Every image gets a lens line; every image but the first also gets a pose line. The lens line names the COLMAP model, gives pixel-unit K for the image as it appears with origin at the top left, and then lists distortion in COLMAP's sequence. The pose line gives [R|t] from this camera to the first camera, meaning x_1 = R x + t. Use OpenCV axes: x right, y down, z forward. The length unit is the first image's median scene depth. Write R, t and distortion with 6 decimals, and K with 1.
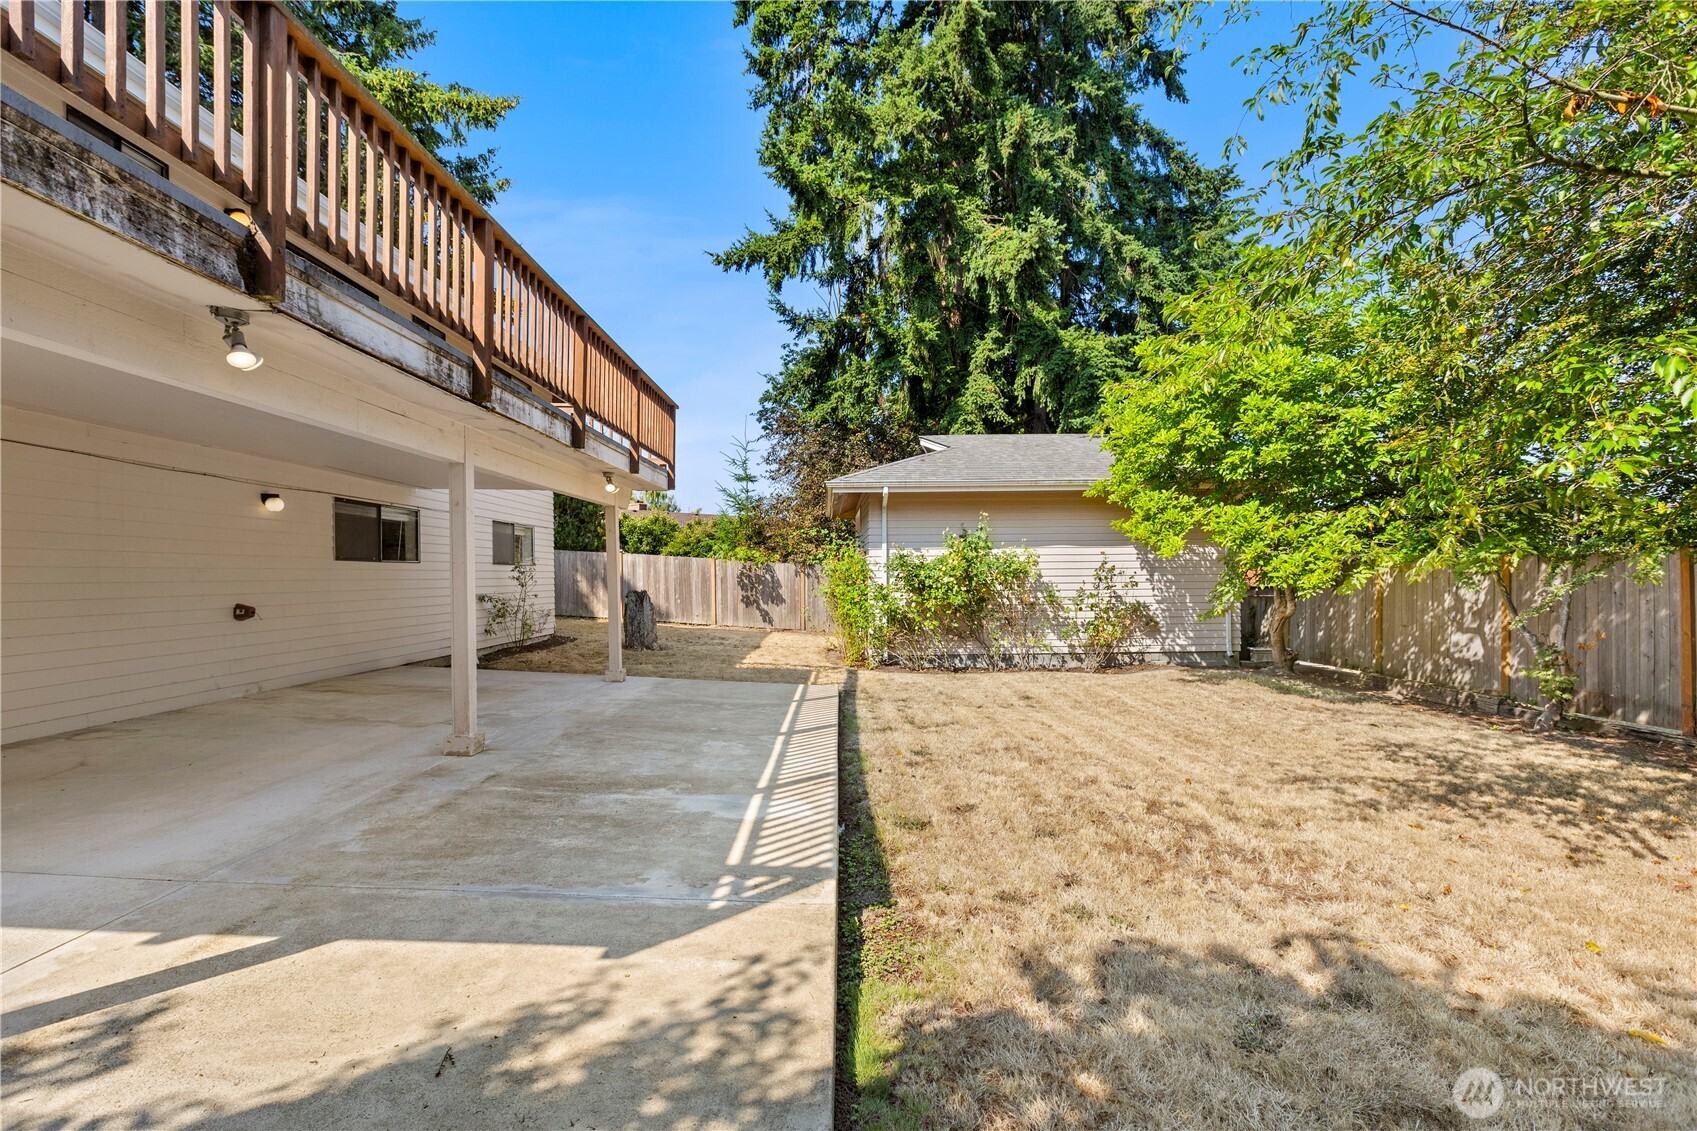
lens RADIAL K [[771.3, 0, 853.8], [0, 771.3, 573.7], [0, 0, 1]] dist [0.002348, 0.000437]
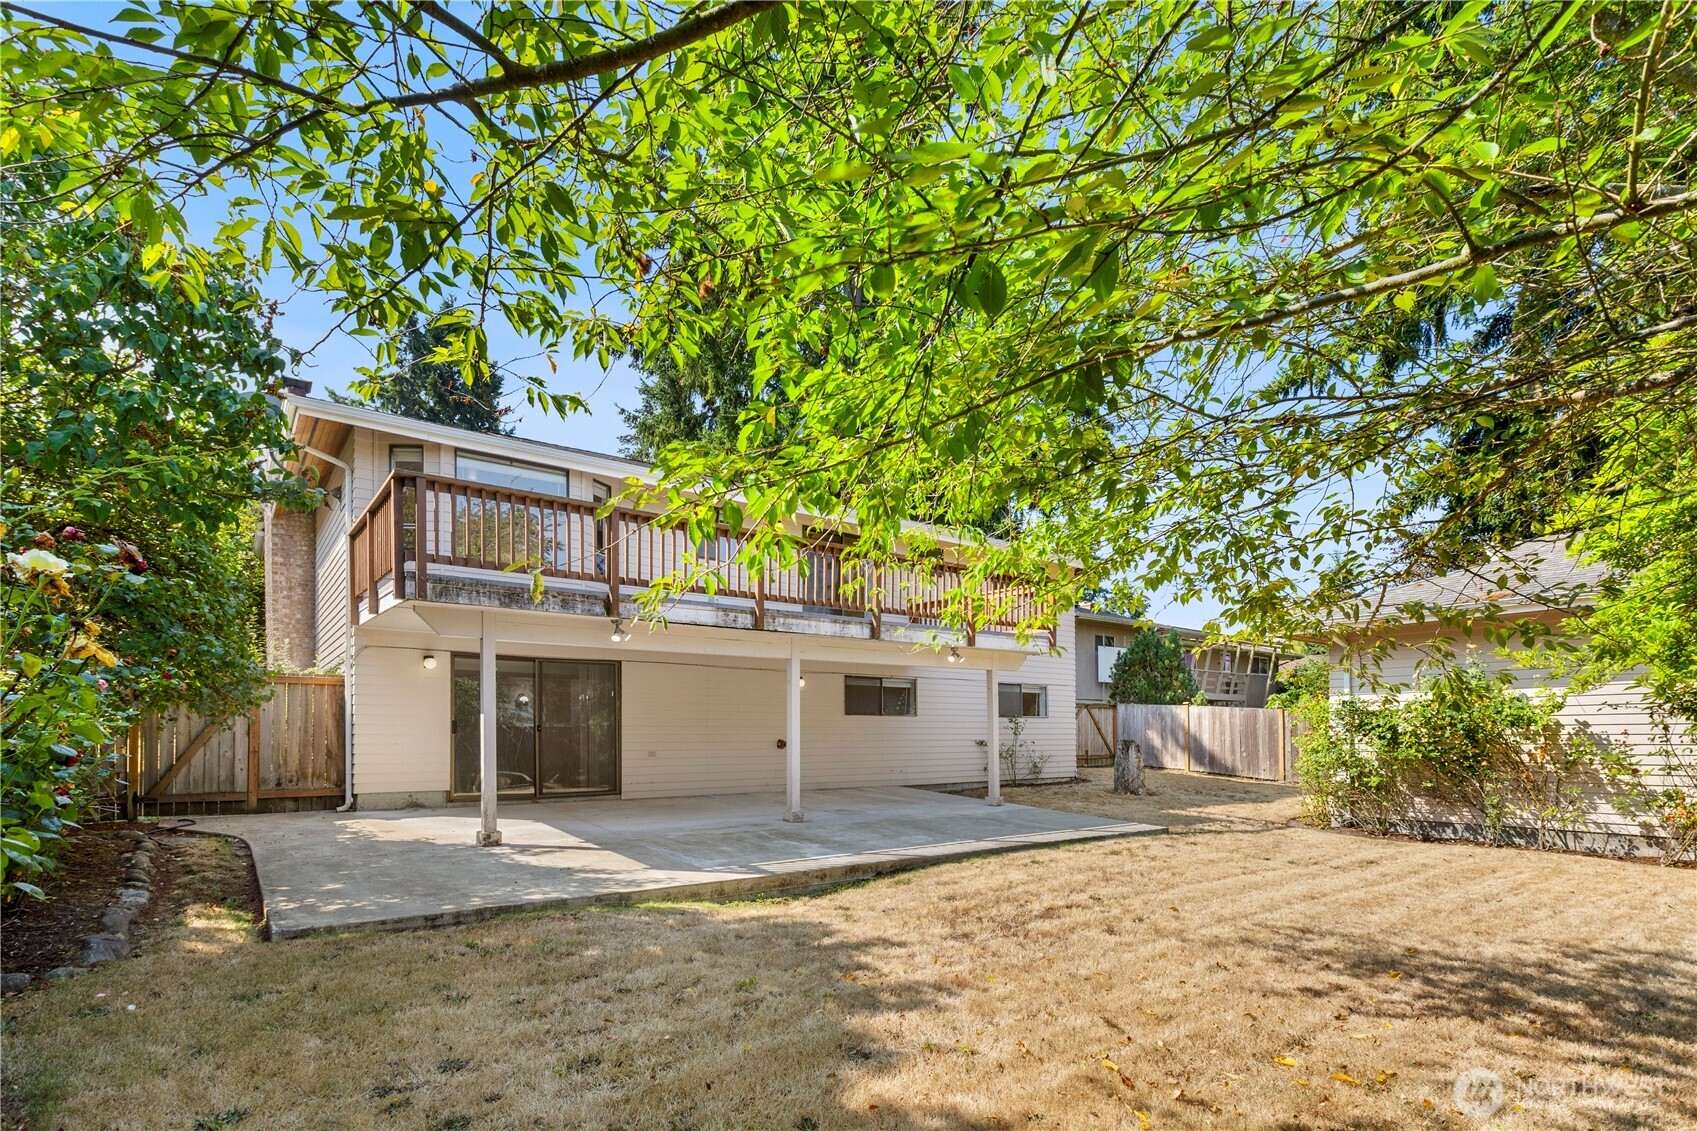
lens RADIAL K [[759.7, 0, 841.0], [0, 759.7, 560.7], [0, 0, 1]] dist [0.000283, -0.000090]
pose [[0.640943, -0.167310, -0.749132, 0.372595], [-0.001871, 0.975612, -0.219493, 0.011670], [0.767586, 0.142084, 0.624999, -0.035407]]
